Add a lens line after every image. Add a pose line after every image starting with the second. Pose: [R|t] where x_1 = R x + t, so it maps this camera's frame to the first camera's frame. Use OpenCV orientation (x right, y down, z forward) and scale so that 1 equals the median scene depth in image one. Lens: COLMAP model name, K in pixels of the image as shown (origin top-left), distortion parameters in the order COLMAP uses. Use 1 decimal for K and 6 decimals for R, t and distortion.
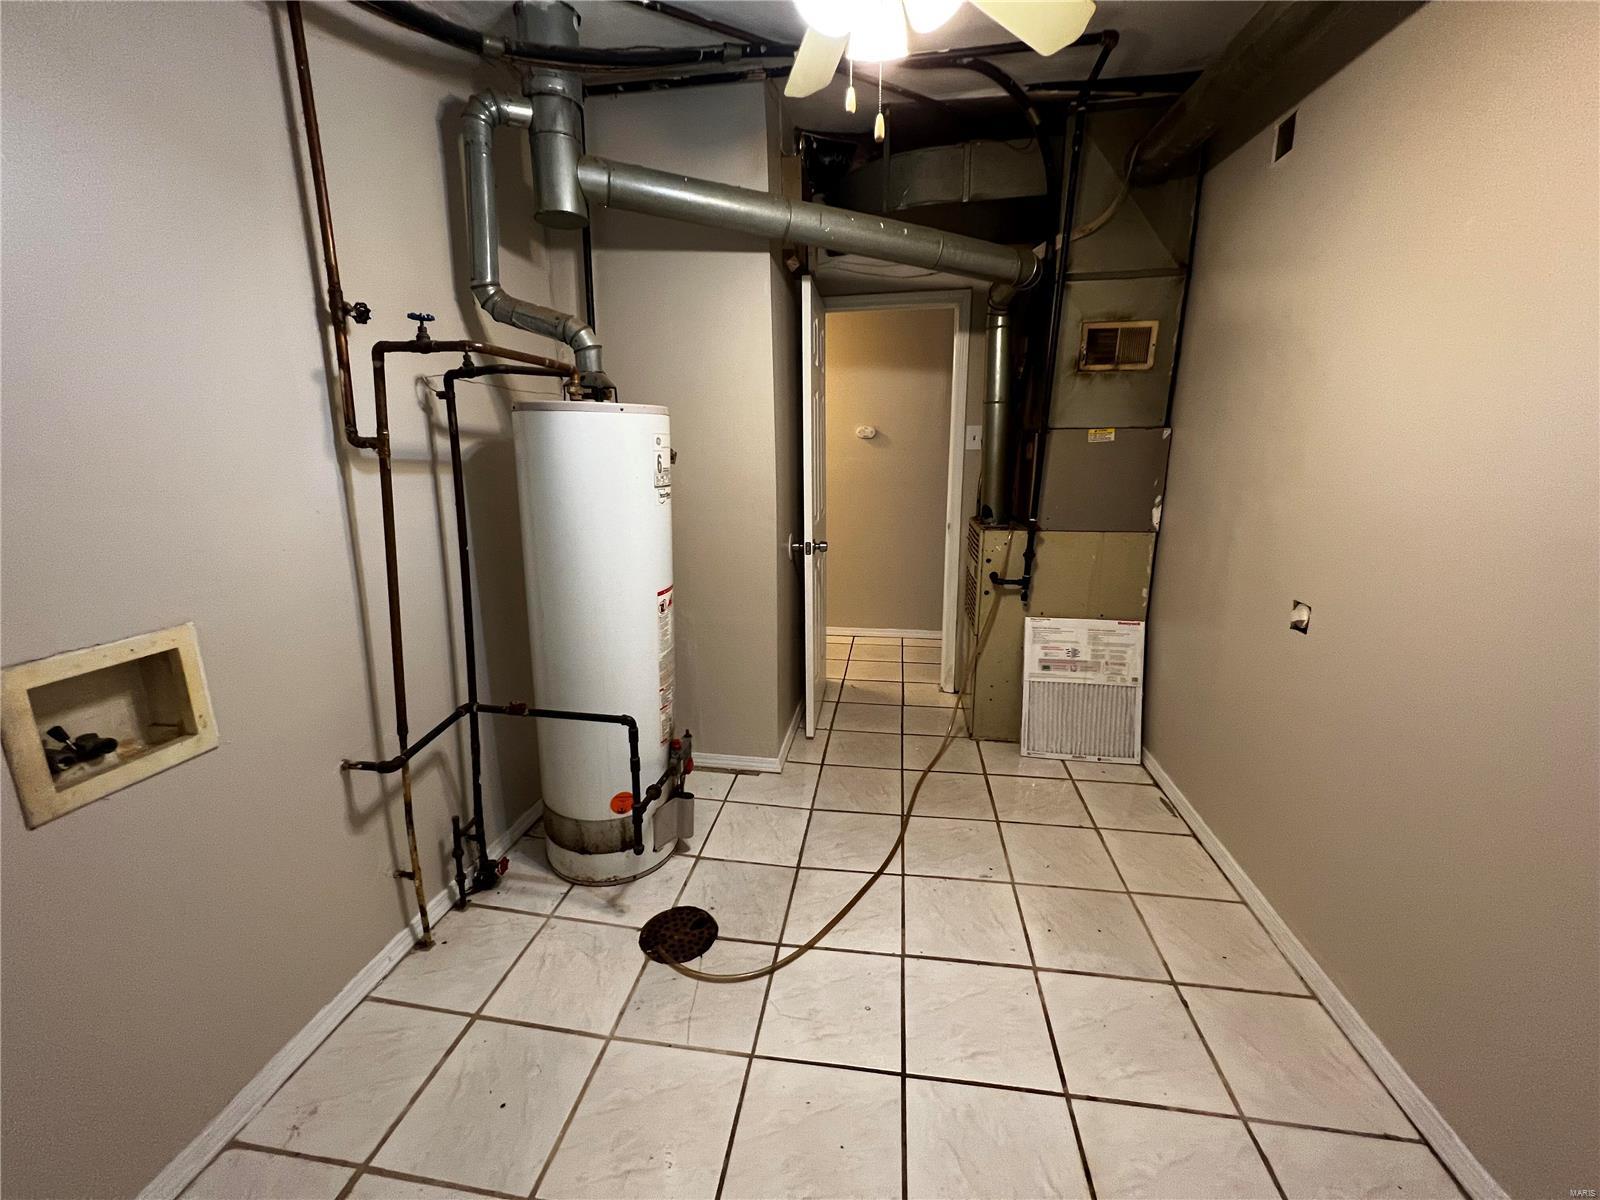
lens RADIAL K [[638.7, 0, 800.0], [0, 638.7, 600.0], [0, 0, 1]] dist [-0.009965, 0.000031]
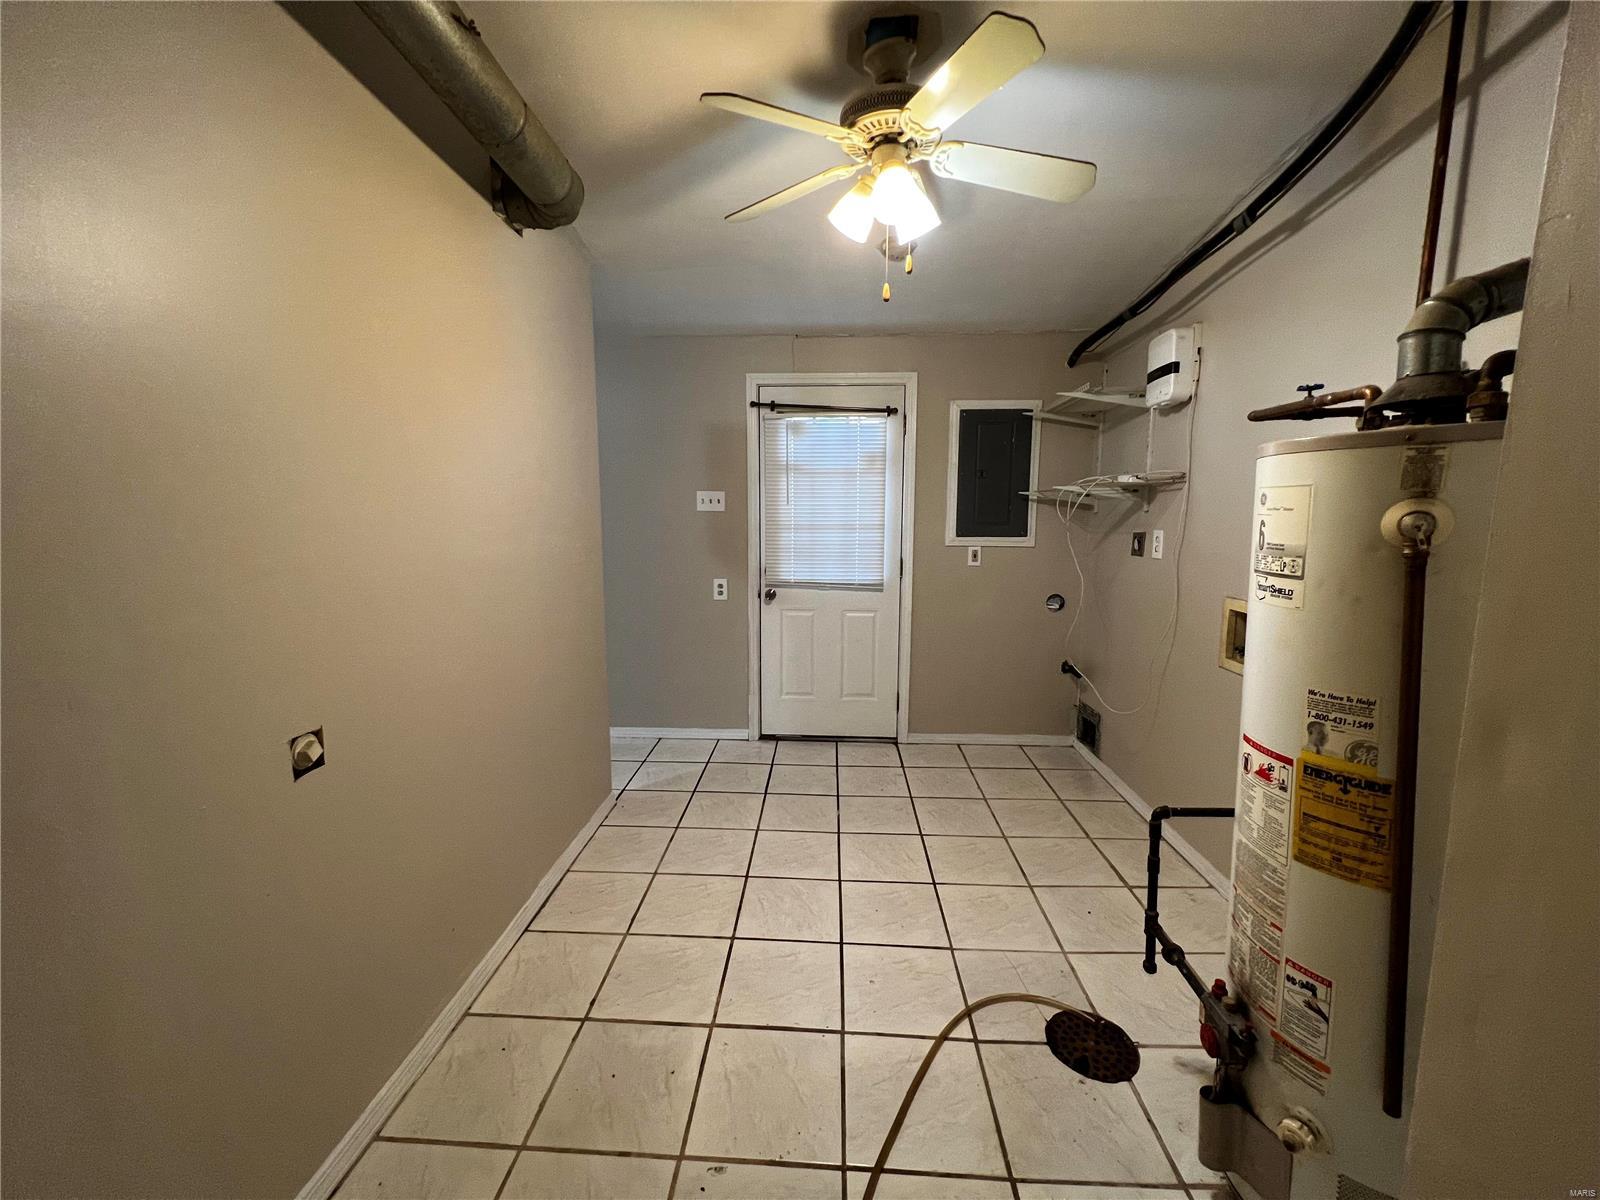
lens RADIAL K [[598.9, 0, 800.0], [0, 598.9, 600.0], [0, 0, 1]] dist [0.000214, 0.000045]
pose [[-0.995964, 0.024114, -0.086448, 0.290063], [-0.010391, 0.925769, 0.377948, -0.388579], [0.089145, 0.377321, -0.921782, 1.594400]]
